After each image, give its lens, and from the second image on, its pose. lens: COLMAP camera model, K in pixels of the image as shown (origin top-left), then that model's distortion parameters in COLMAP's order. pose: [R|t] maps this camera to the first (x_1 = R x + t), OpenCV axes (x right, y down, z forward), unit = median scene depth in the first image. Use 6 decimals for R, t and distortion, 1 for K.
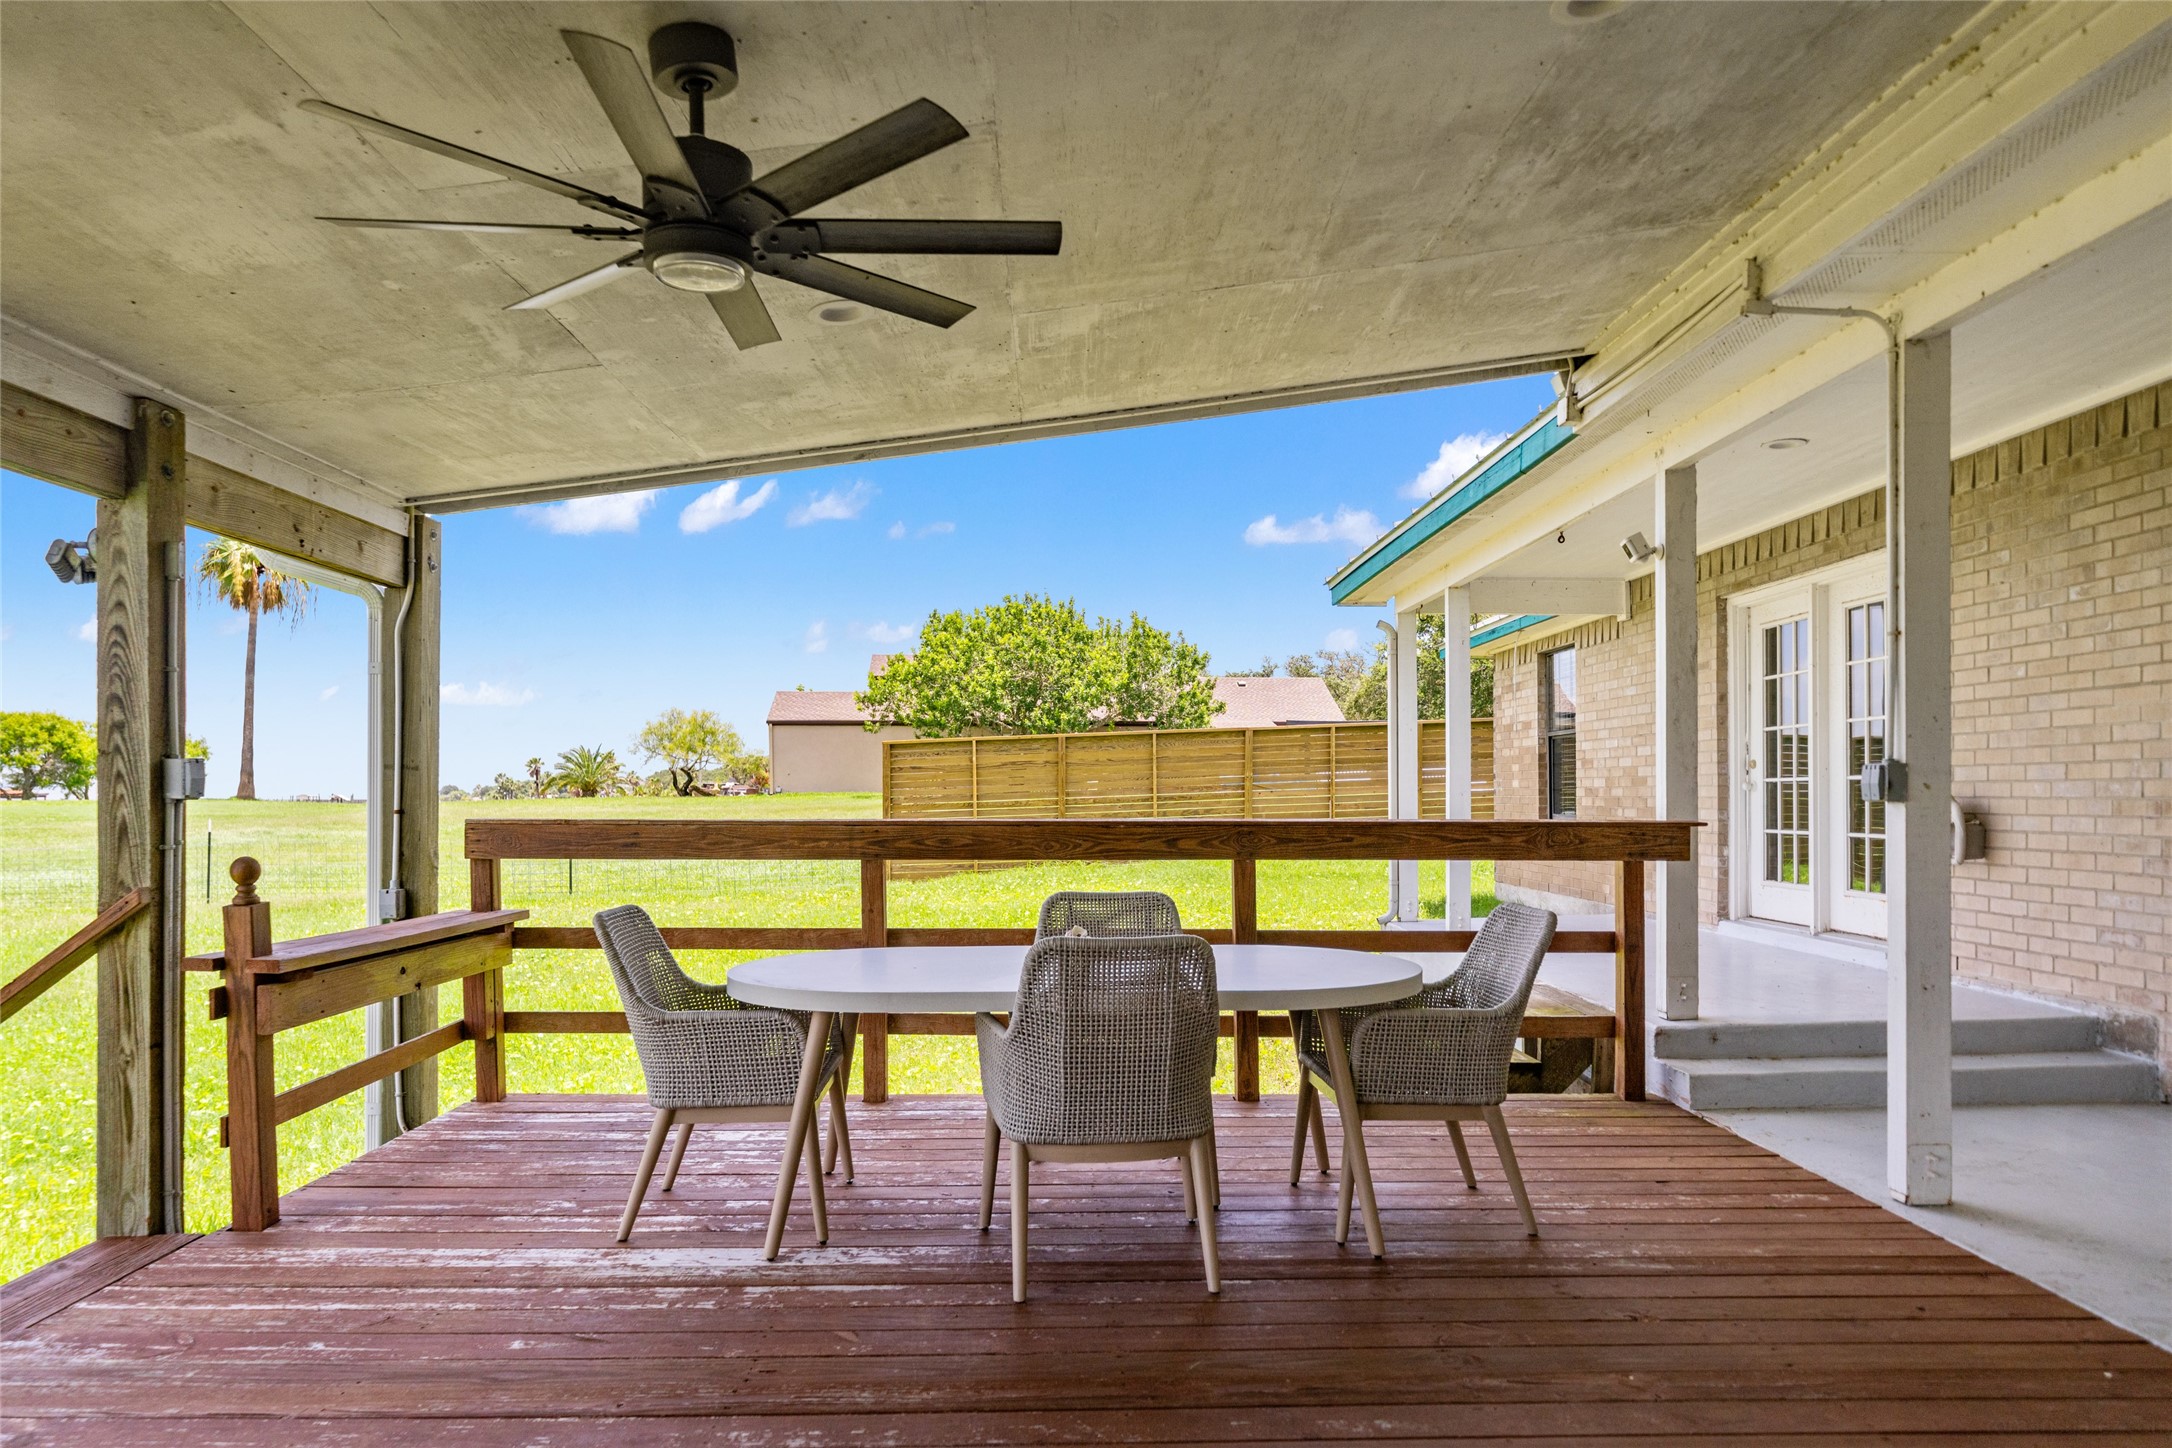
lens RADIAL K [[1361.8, 0, 1082.7], [0, 1361.8, 800.4], [0, 0, 1]] dist [-0.003923, 0.004272]
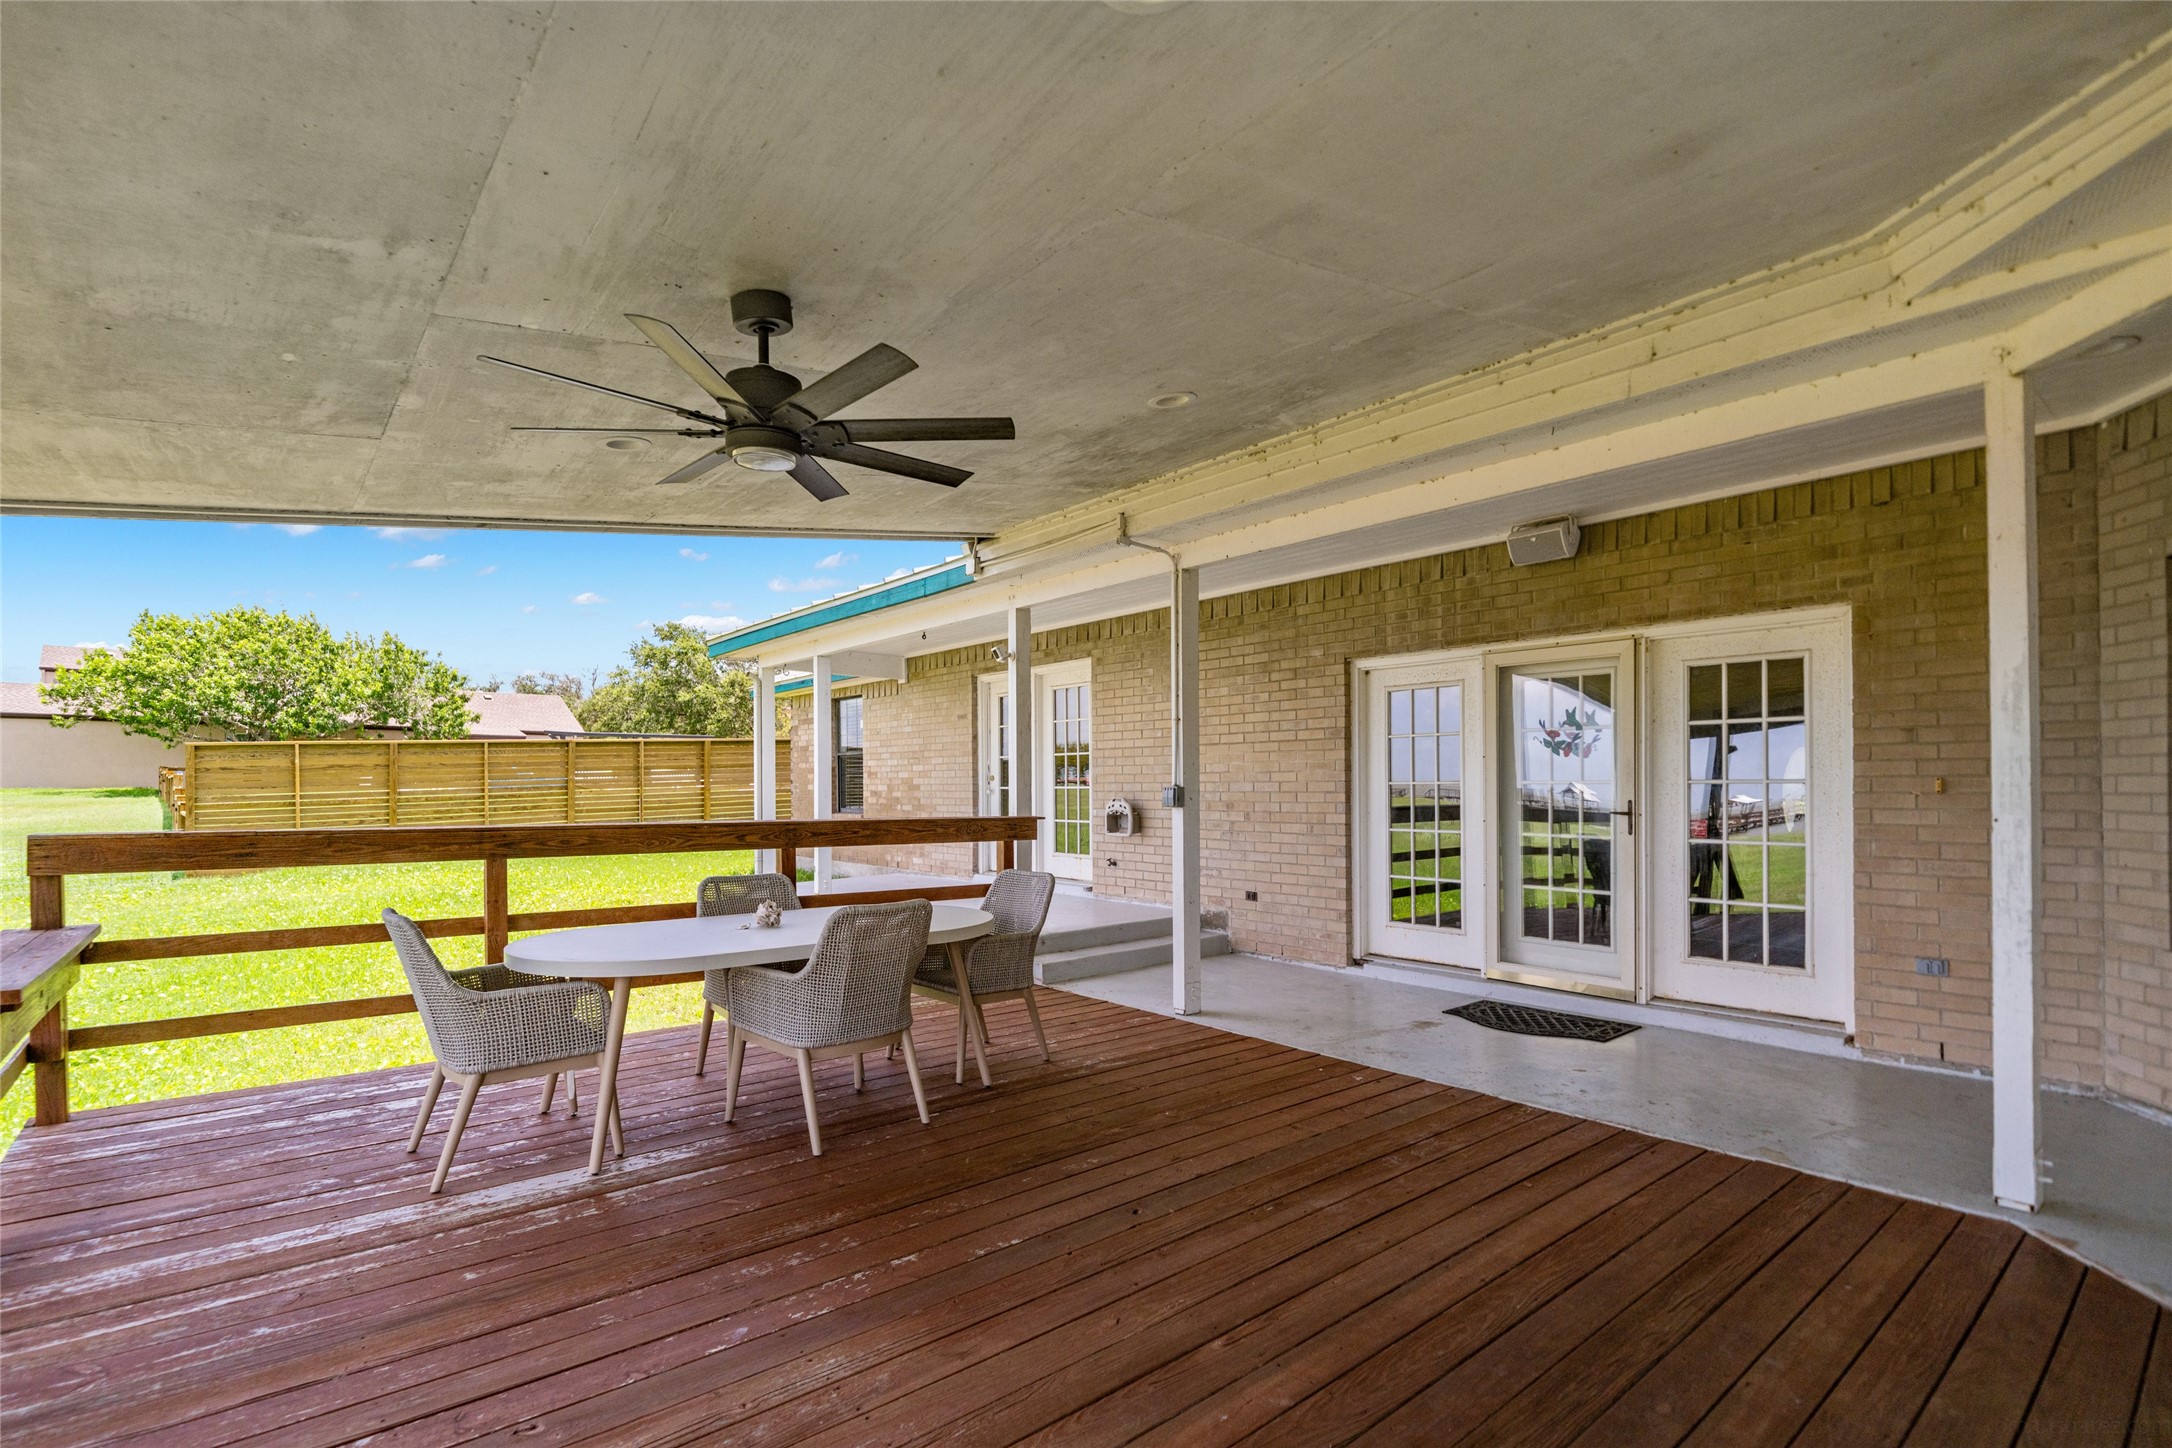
lens RADIAL K [[1004.4, 0, 1053.9], [0, 1004.4, 783.4], [0, 0, 1]] dist [-0.000880, -0.000232]
pose [[0.789571, 0.003525, 0.613649, -0.320412], [0.002326, 0.999959, -0.008737, -0.015457], [-0.613655, 0.008326, 0.789530, -0.012627]]
